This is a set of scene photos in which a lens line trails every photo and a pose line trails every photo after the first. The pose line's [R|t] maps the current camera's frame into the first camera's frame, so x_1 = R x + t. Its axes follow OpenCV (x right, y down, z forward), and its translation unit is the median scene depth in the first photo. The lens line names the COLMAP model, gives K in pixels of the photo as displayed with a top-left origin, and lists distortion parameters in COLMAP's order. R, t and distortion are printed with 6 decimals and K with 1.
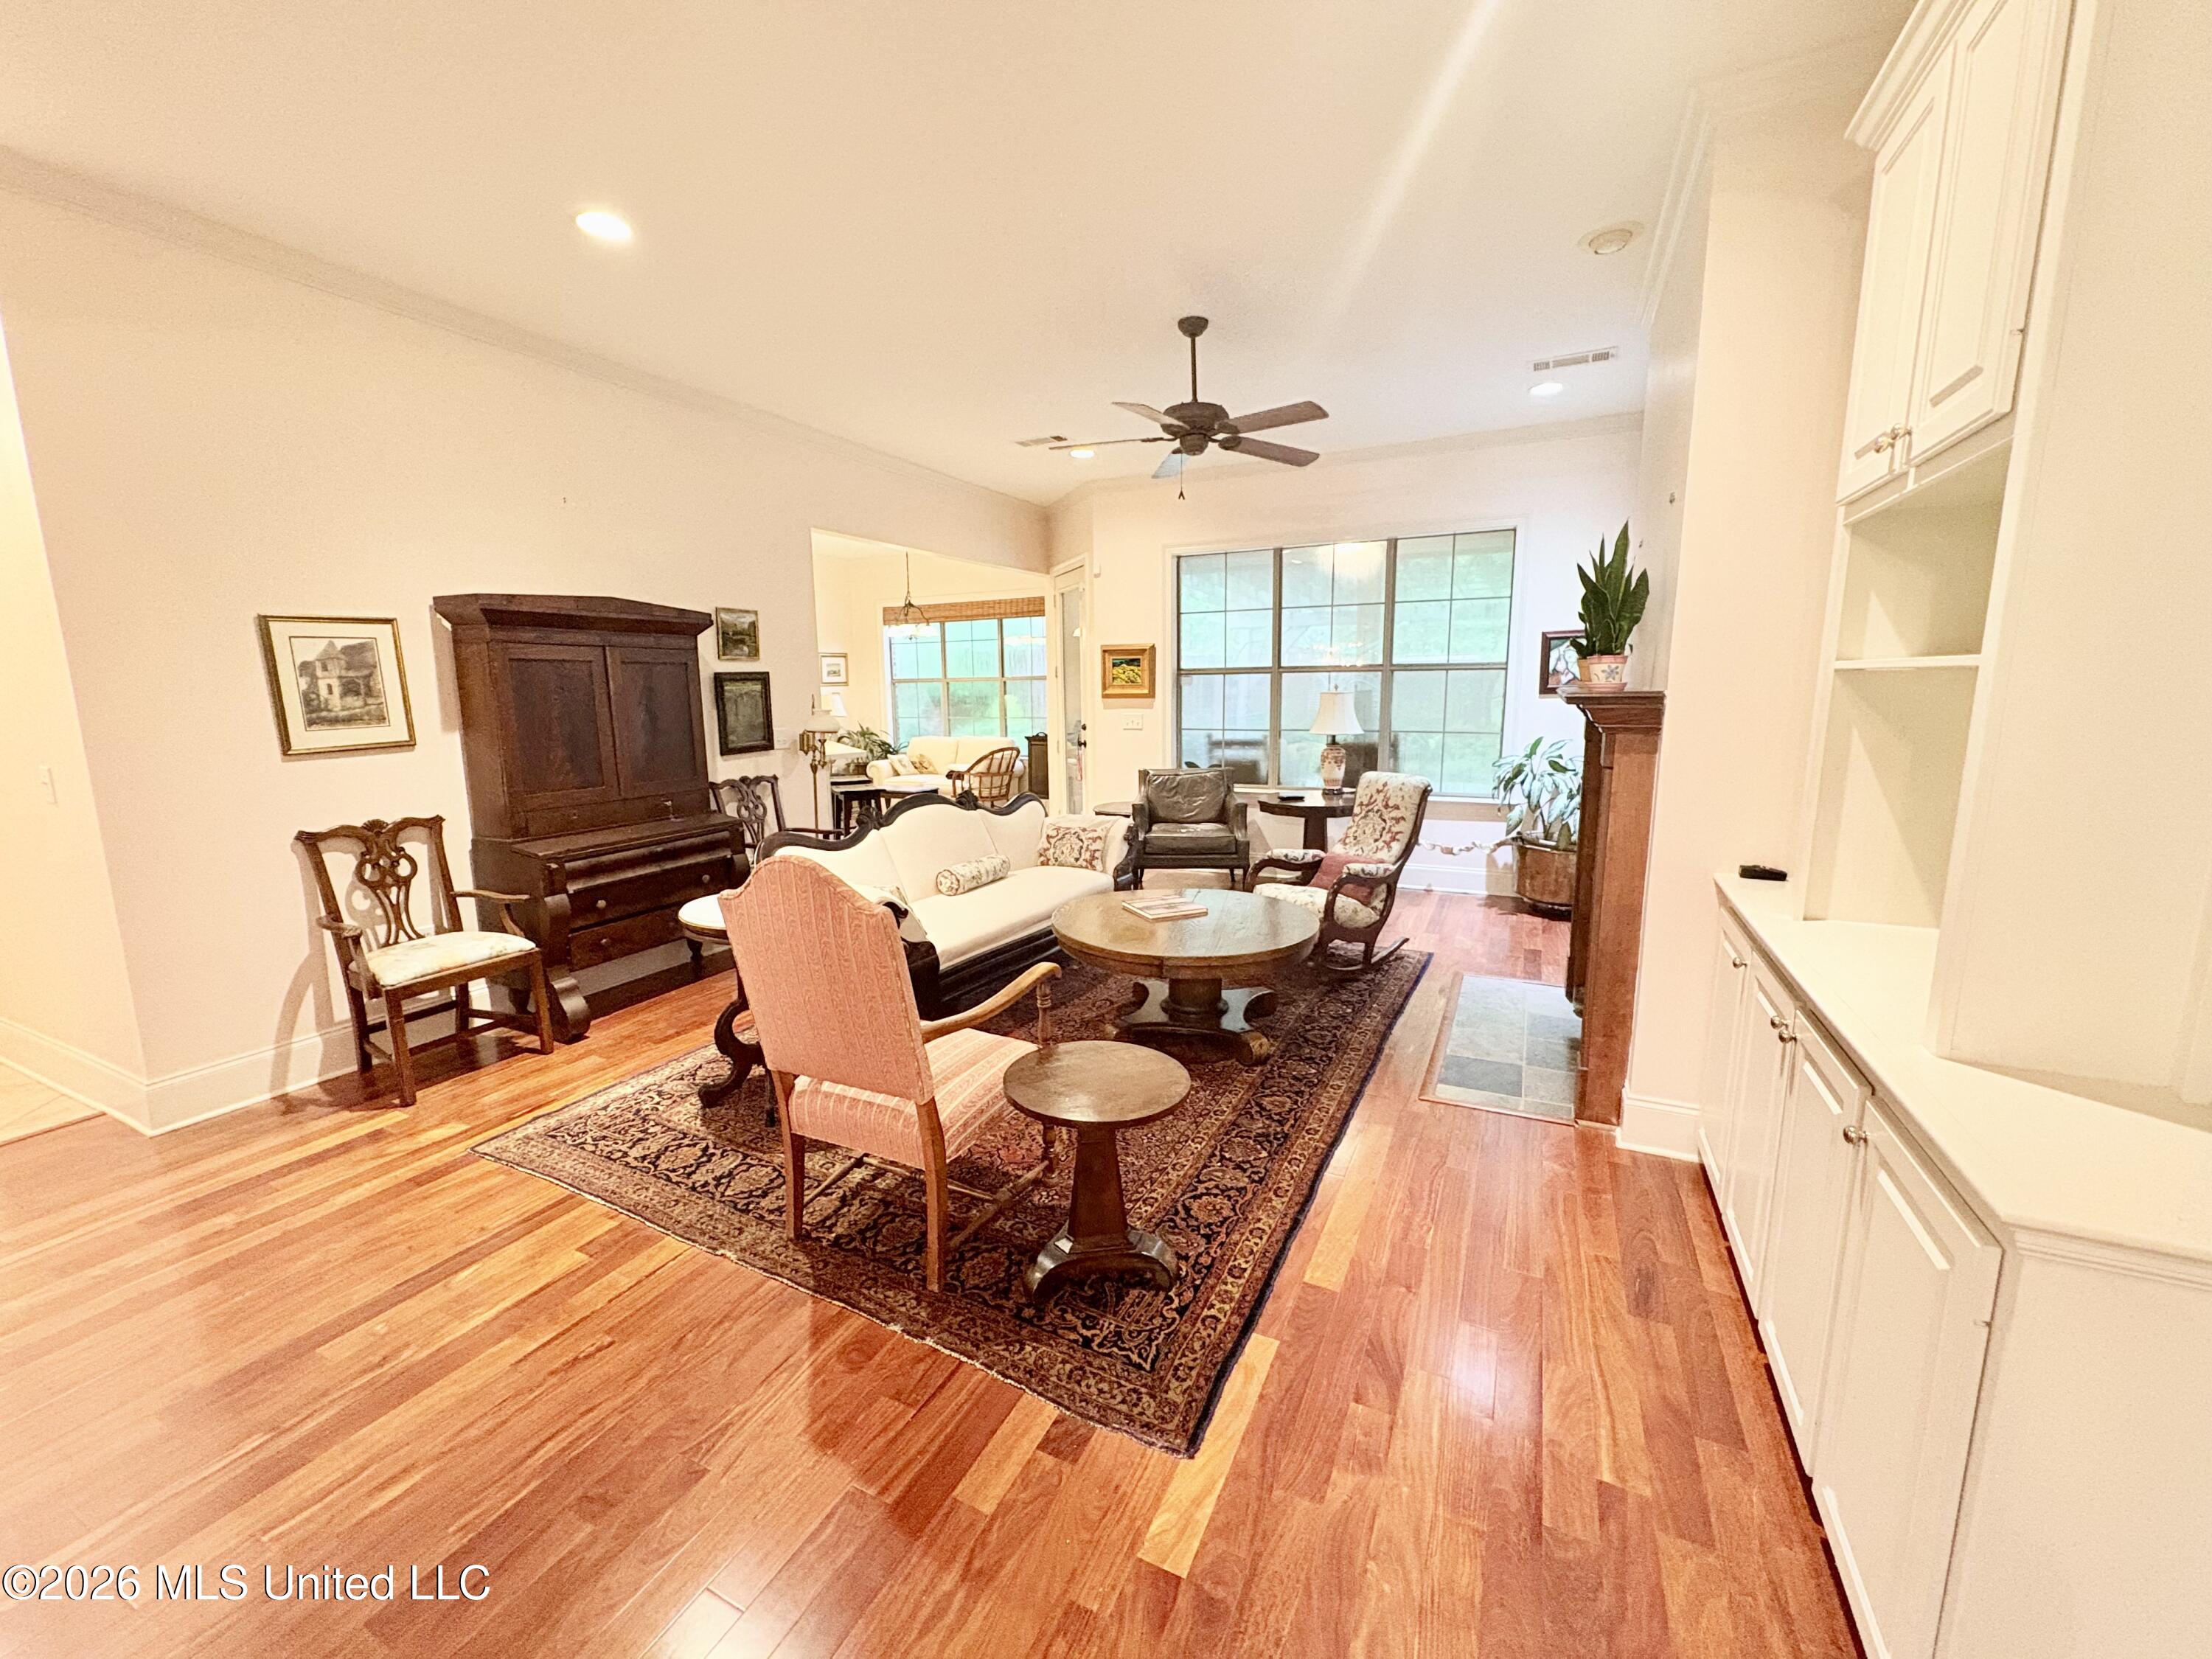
lens RADIAL K [[880.4, 0, 1105.2], [0, 880.4, 829.0], [0, 0, 1]] dist [0.000887, 0.000207]
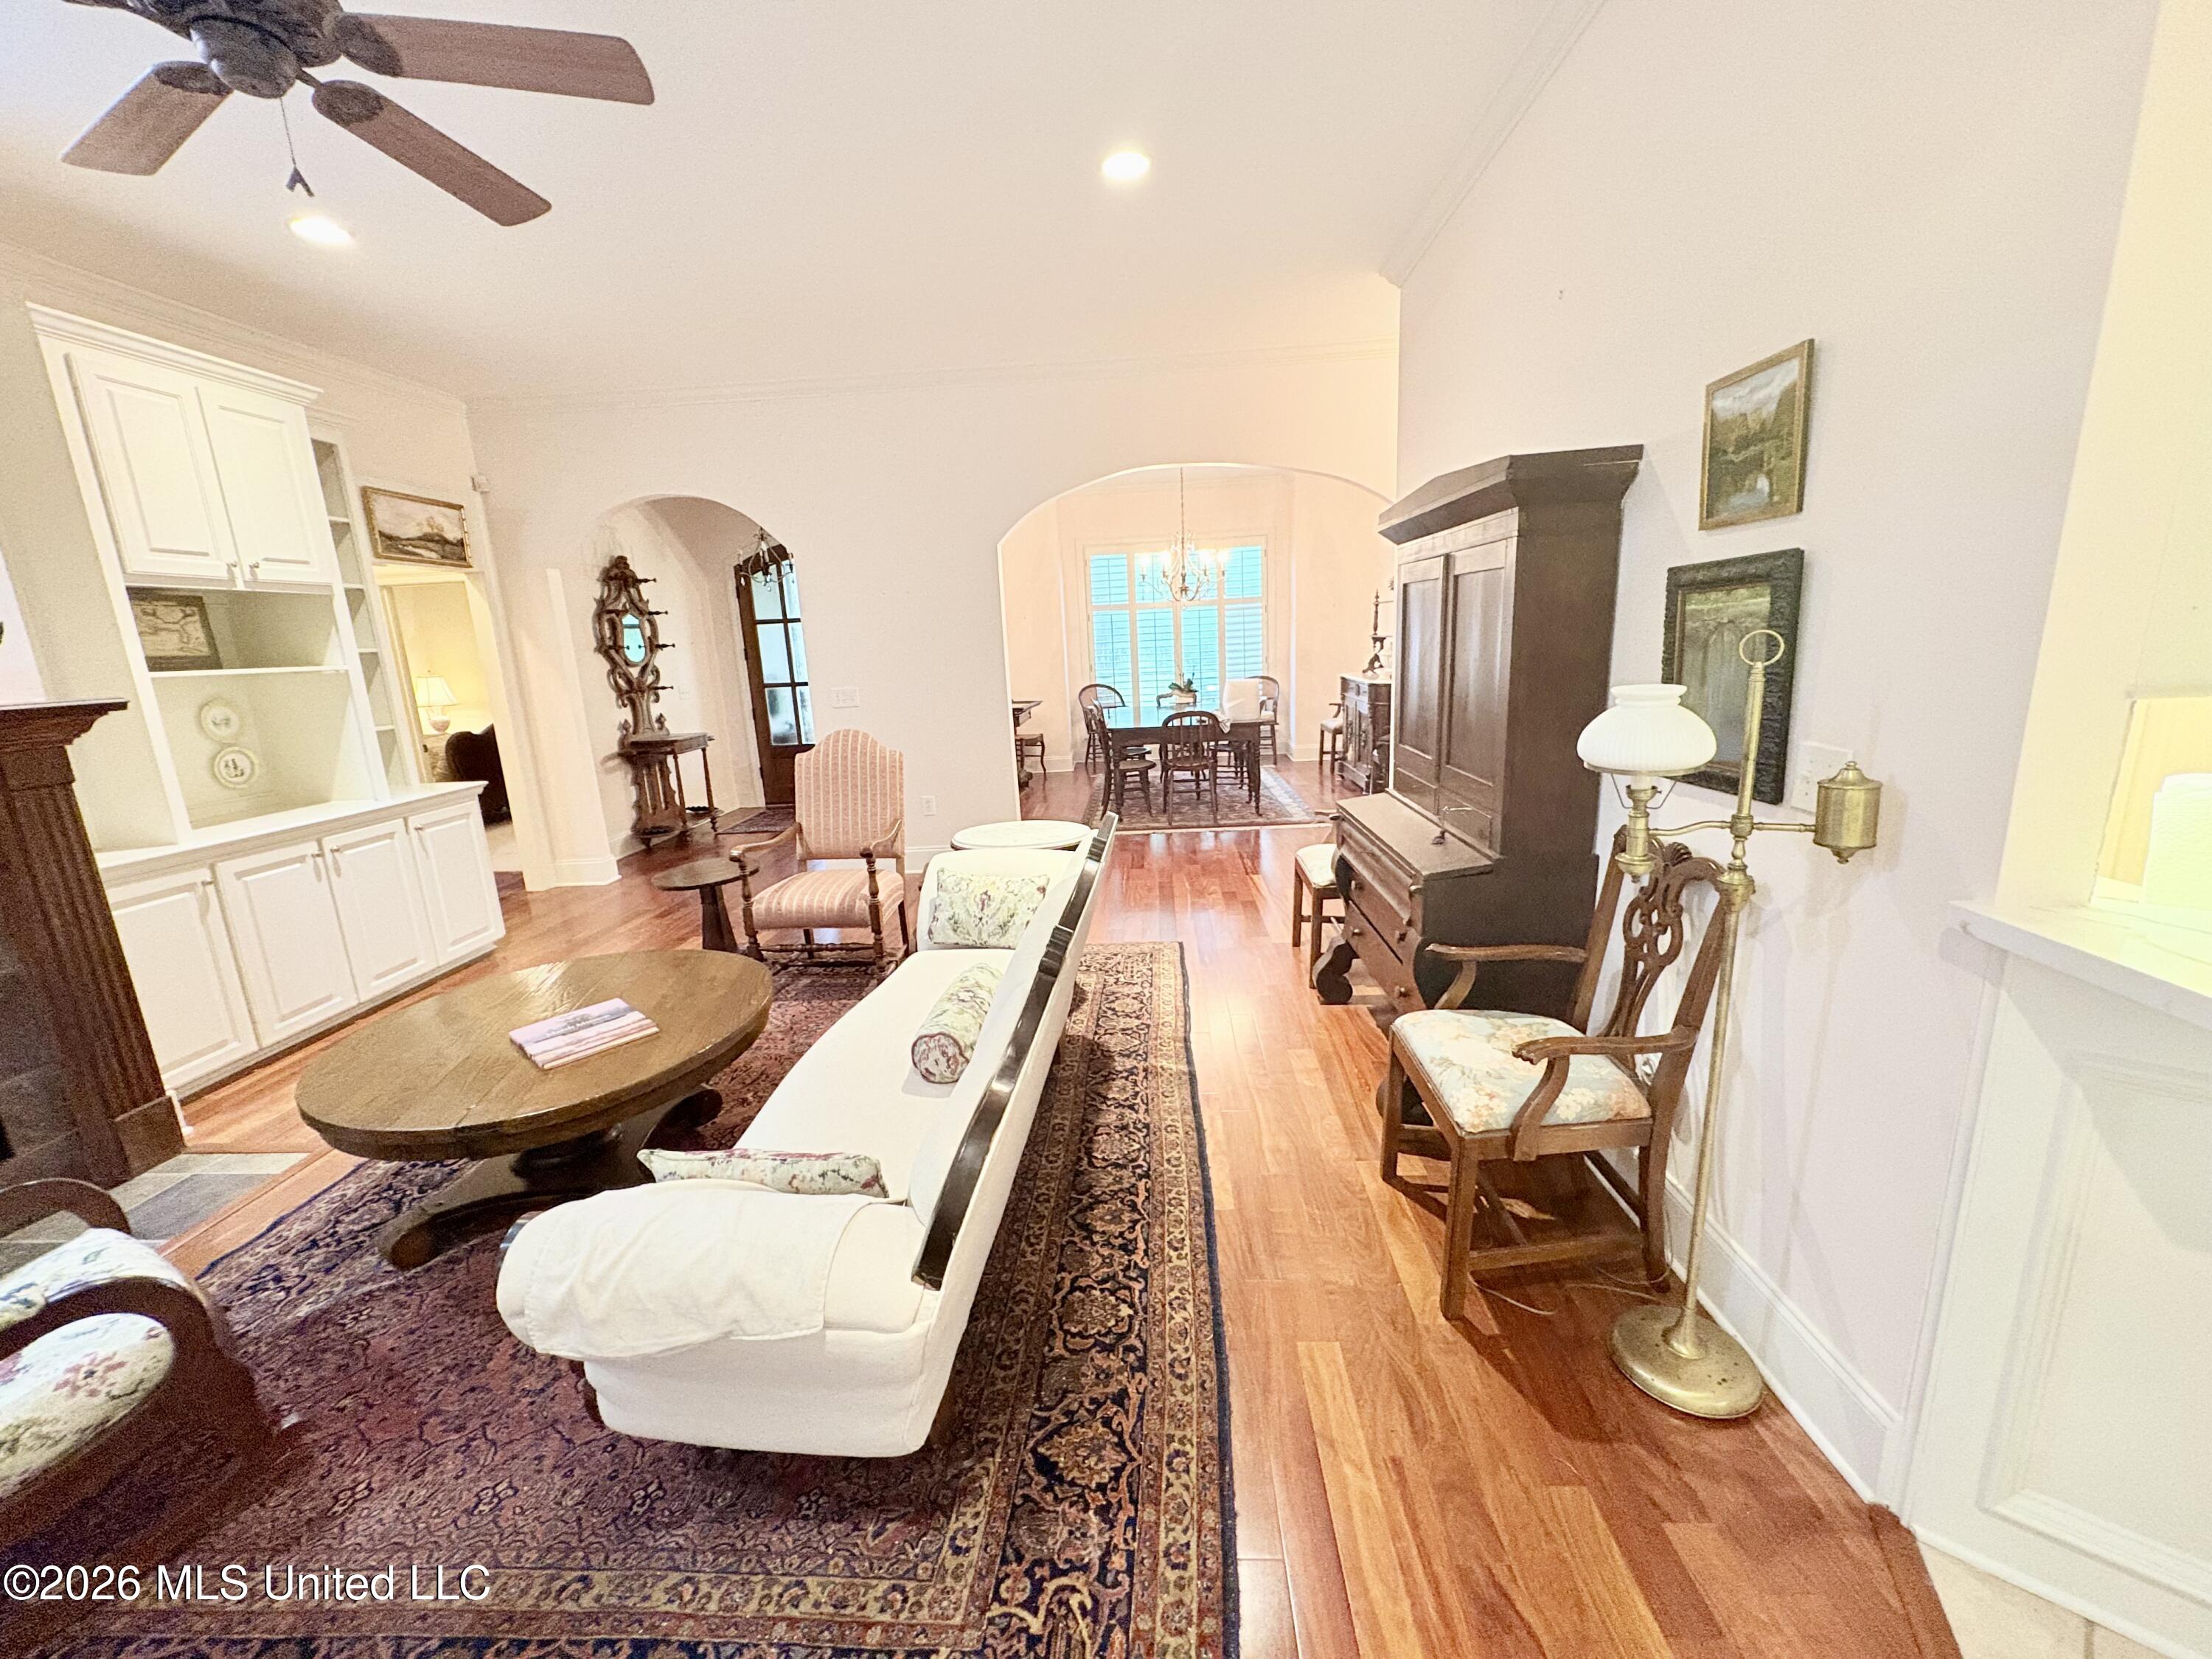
lens RADIAL K [[880.4, 0, 1105.2], [0, 880.4, 829.0], [0, 0, 1]] dist [0.000887, 0.000207]
pose [[-0.919375, 0.137780, -0.368464, -0.065611], [-0.006400, 0.931295, 0.364209, -0.301014], [0.393329, 0.337203, -0.855328, 1.823773]]
